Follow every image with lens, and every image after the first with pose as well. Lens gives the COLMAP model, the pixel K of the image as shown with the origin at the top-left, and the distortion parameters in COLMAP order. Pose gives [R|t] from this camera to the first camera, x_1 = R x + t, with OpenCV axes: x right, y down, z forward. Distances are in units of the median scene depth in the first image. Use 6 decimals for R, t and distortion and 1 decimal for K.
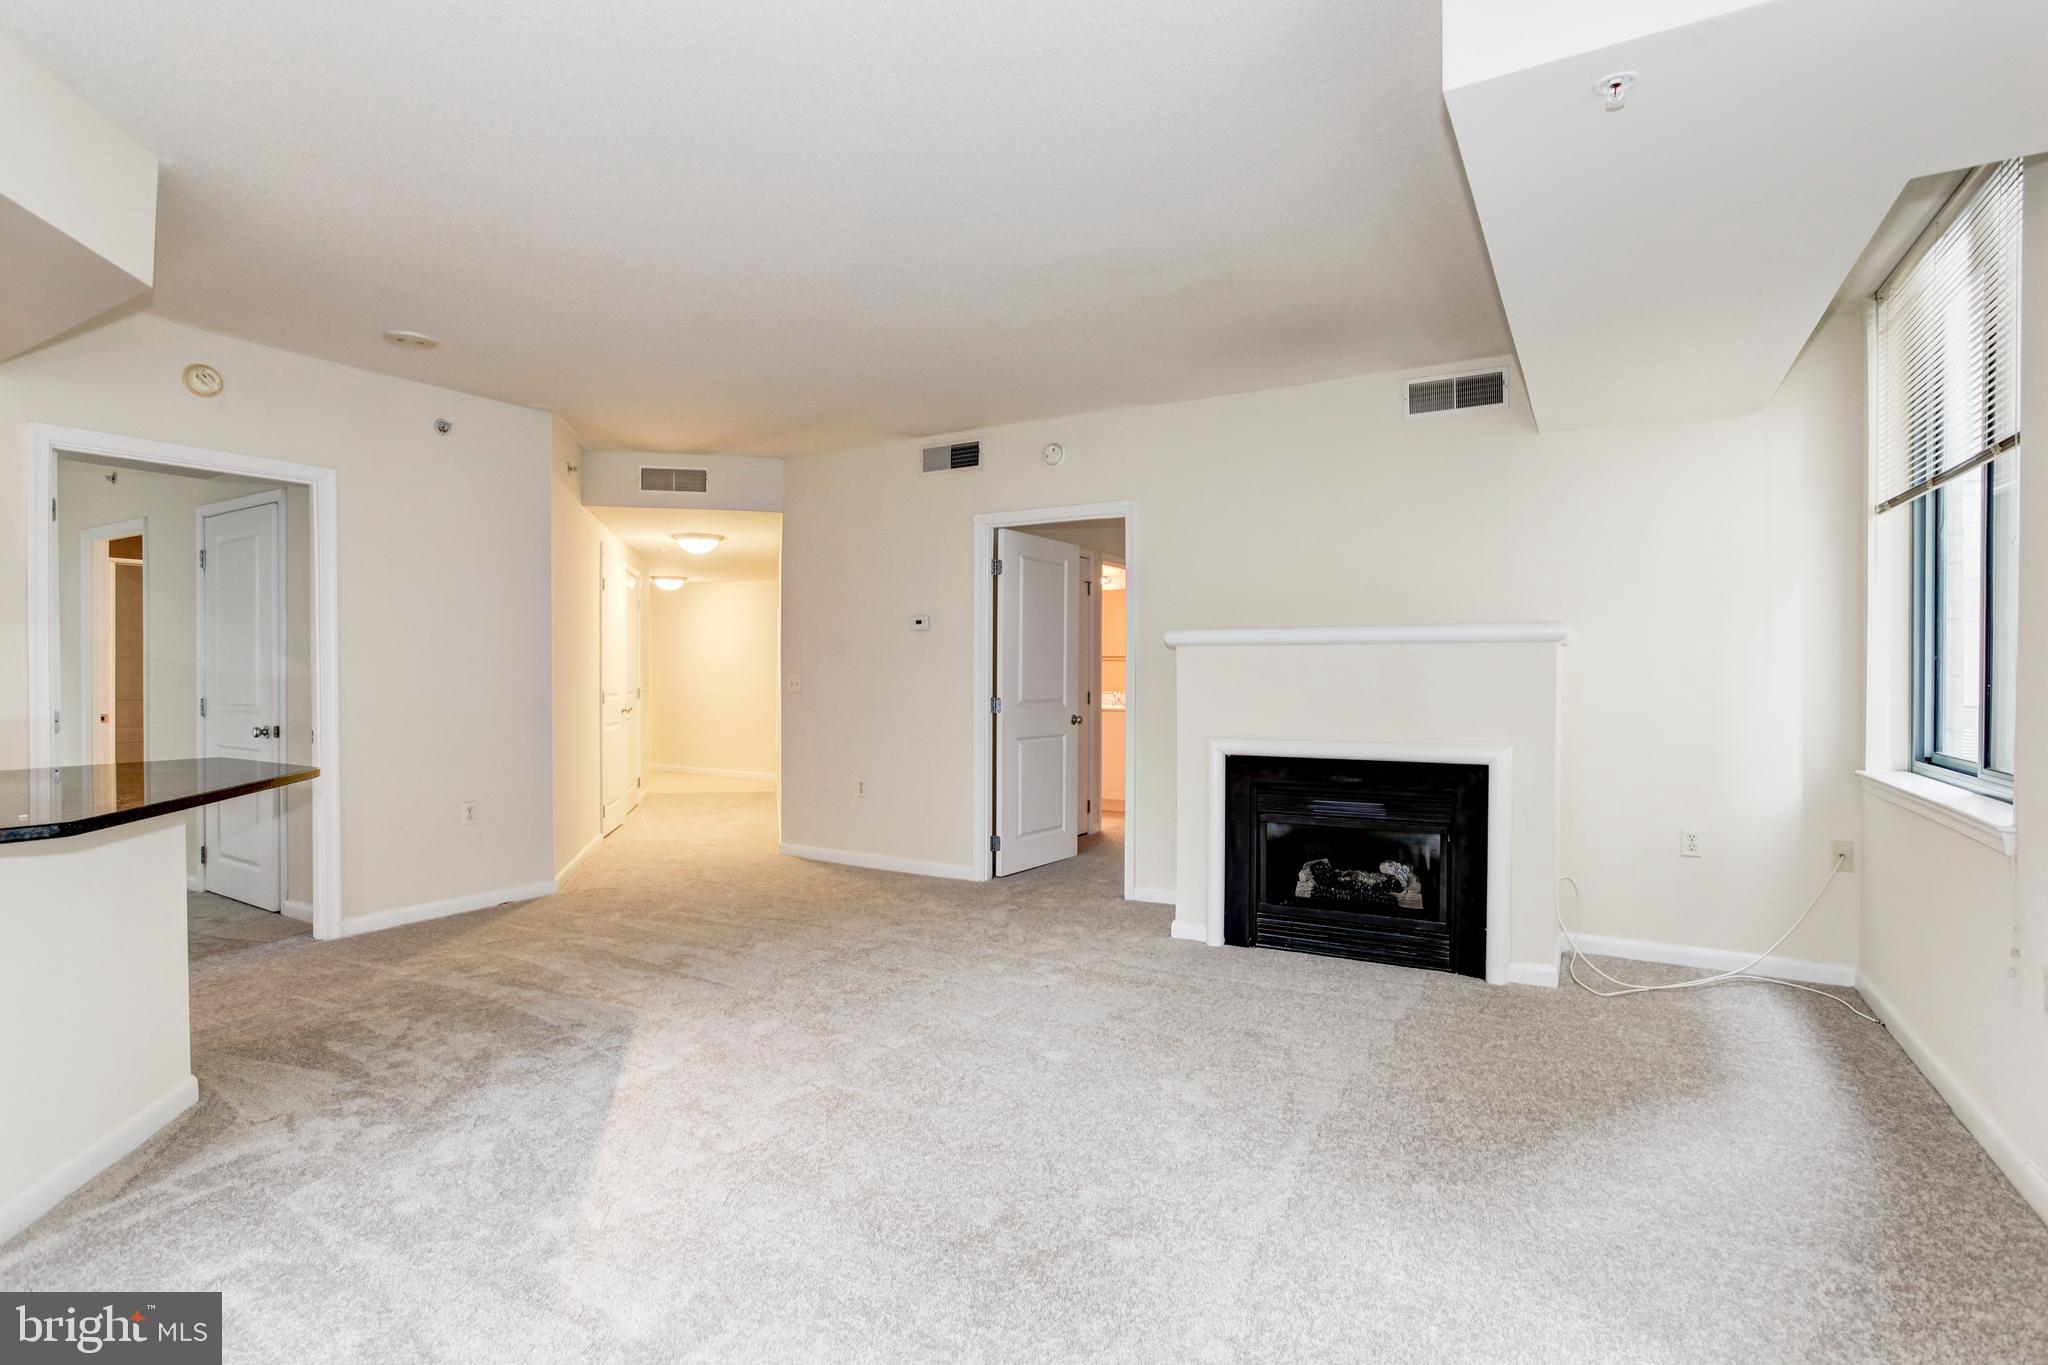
lens RADIAL K [[1012.6, 0, 1021.9], [0, 1012.6, 673.3], [0, 0, 1]] dist [-0.061766, 0.040316]
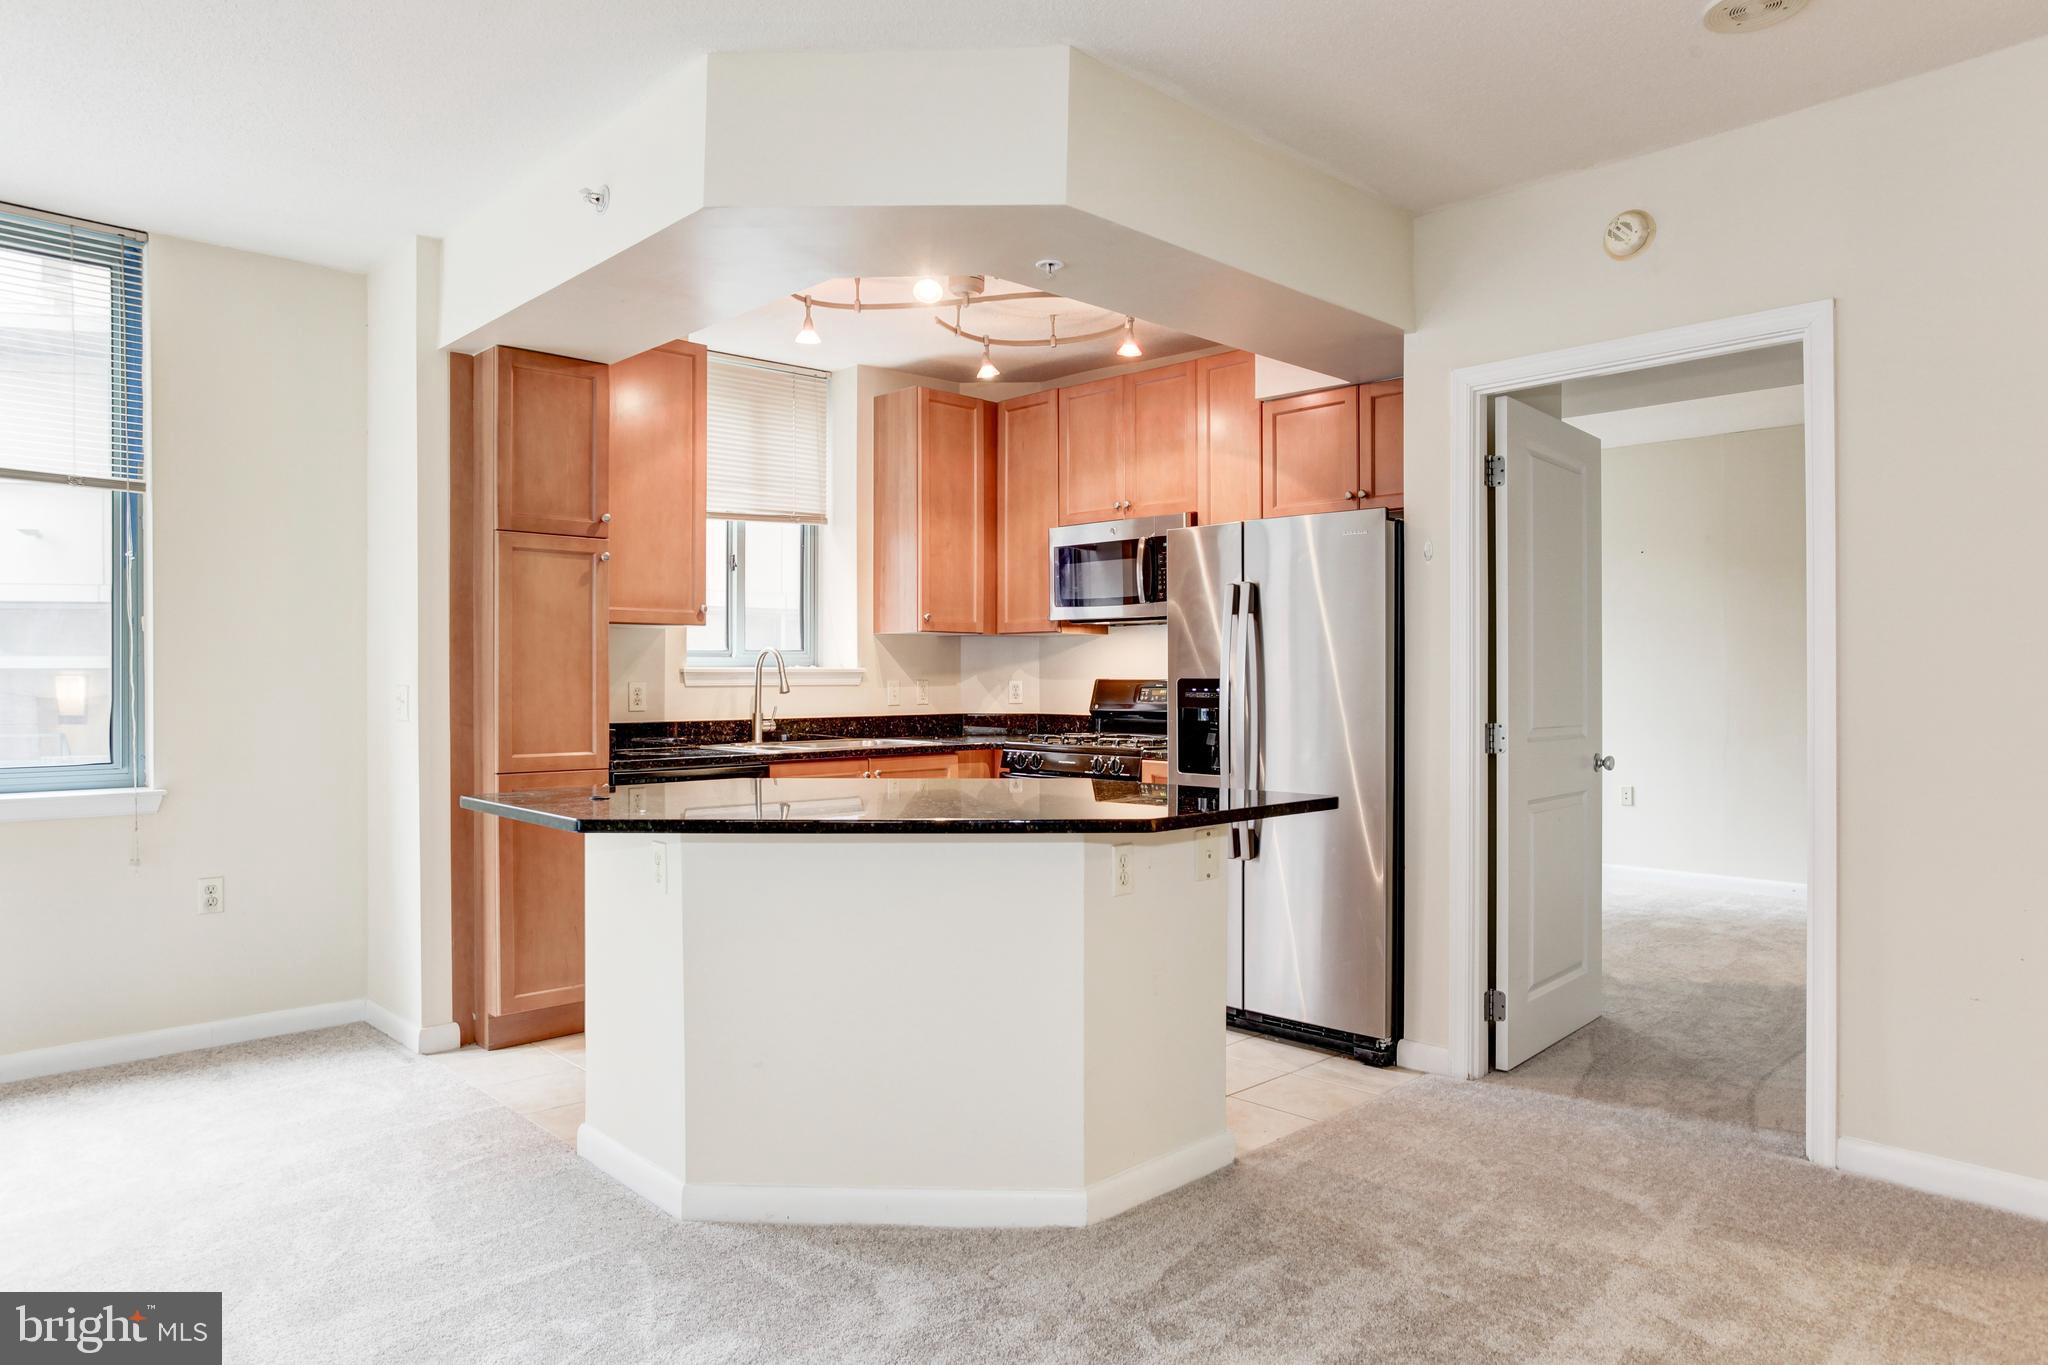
lens RADIAL K [[1274.9, 0, 1028.3], [0, 1274.9, 689.4], [0, 0, 1]] dist [-0.077642, 0.090243]
pose [[-0.274464, 0.003526, -0.961591, 0.087134], [0.001437, 0.999994, 0.003257, 0.004128], [0.961596, -0.000488, -0.274468, 0.788075]]
